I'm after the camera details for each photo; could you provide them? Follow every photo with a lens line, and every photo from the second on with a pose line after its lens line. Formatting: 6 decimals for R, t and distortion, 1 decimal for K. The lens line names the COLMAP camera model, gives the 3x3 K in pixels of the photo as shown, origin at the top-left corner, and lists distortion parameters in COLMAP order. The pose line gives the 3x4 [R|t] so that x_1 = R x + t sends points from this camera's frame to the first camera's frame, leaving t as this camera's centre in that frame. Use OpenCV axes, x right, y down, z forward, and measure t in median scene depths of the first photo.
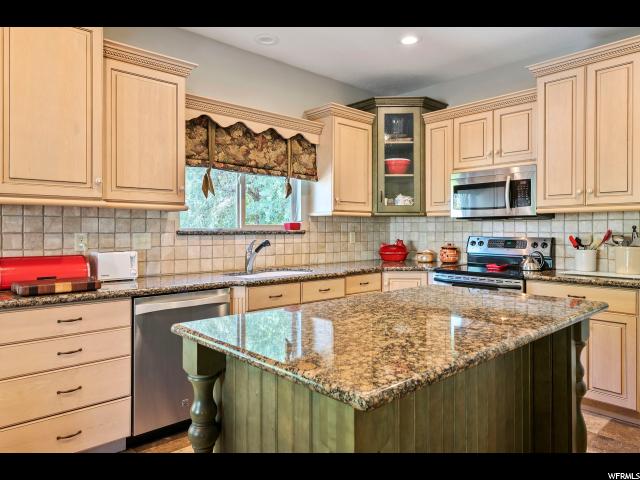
lens RADIAL K [[439.0, 0, 322.6], [0, 439.0, 236.2], [0, 0, 1]] dist [0.007017, 0.004764]
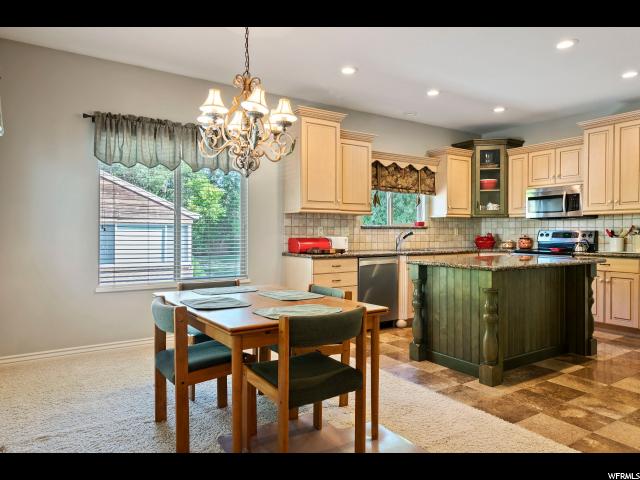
lens RADIAL K [[439.0, 0, 315.8], [0, 439.0, 239.8], [0, 0, 1]] dist [0.007017, 0.004764]
pose [[0.985419, 0.003563, -0.170109, -0.185280], [-0.002972, 0.999989, 0.003730, 0.032463], [0.170120, -0.003171, 0.985418, -0.695362]]
